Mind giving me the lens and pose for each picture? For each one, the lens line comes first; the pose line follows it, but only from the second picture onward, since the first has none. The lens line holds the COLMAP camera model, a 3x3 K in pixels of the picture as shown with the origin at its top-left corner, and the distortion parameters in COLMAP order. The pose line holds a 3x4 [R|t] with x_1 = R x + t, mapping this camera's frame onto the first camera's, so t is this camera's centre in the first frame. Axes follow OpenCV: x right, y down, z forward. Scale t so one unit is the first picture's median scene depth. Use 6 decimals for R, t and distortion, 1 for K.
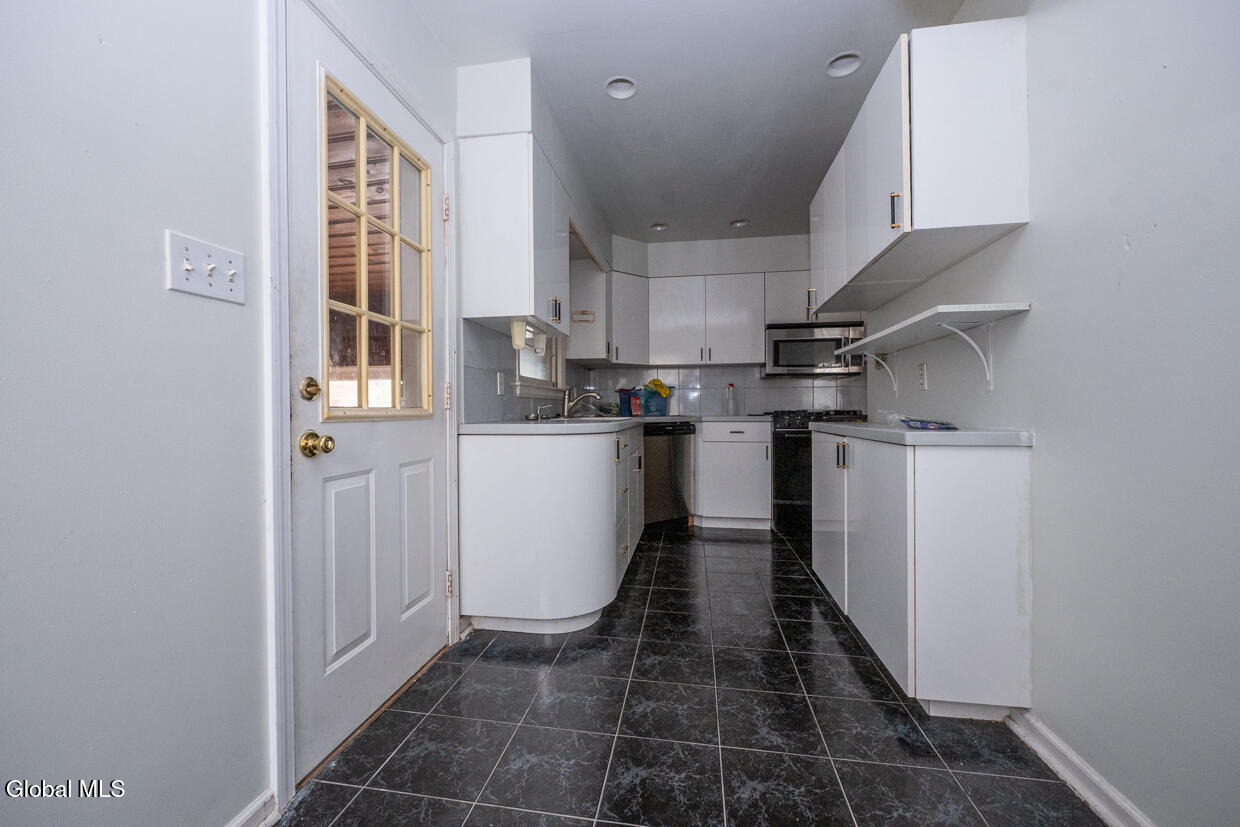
lens RADIAL K [[502.5, 0, 617.0], [0, 502.5, 416.1], [0, 0, 1]] dist [0.002998, -0.000671]
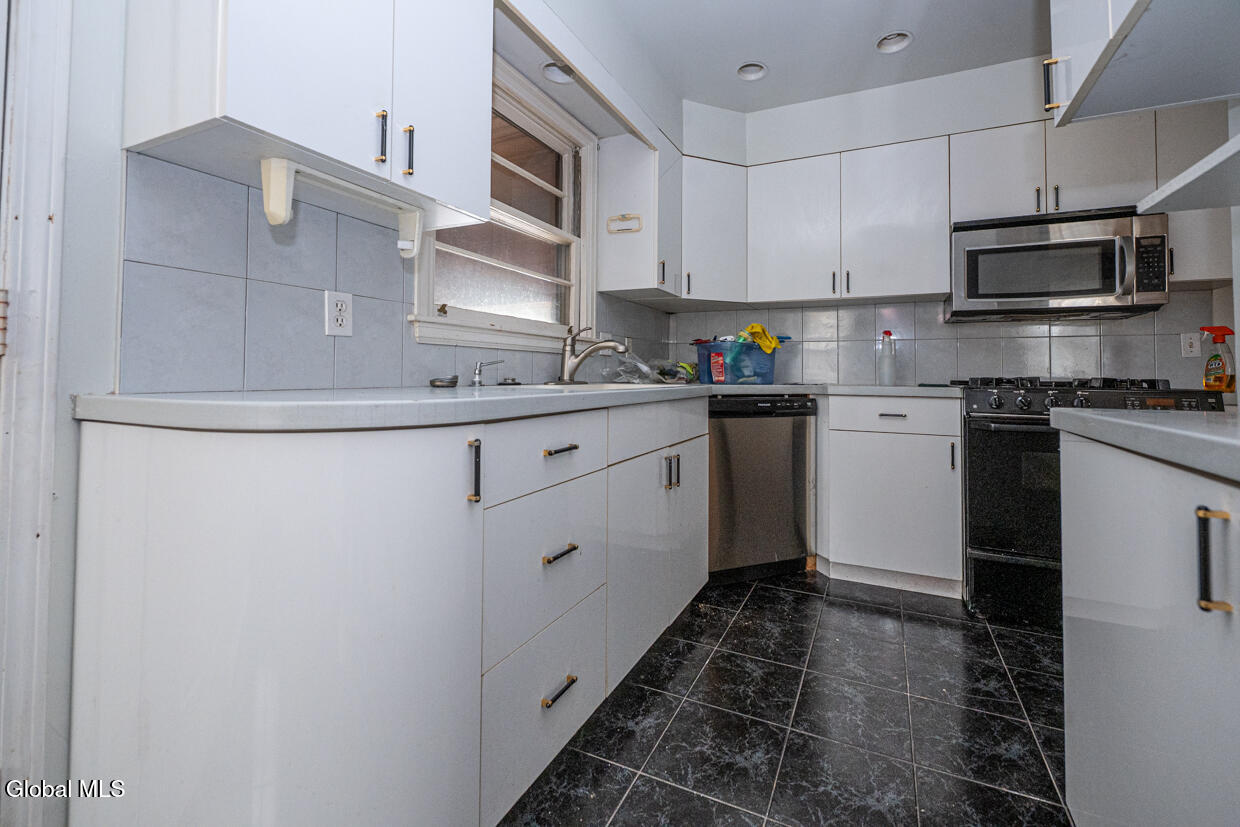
lens RADIAL K [[502.5, 0, 666.8], [0, 502.5, 360.5], [0, 0, 1]] dist [0.002998, -0.000671]
pose [[0.964283, 0.005398, -0.264820, 0.140509], [-0.016943, 0.999002, -0.041333, -0.001442], [0.264333, 0.044344, 0.963412, 0.384755]]
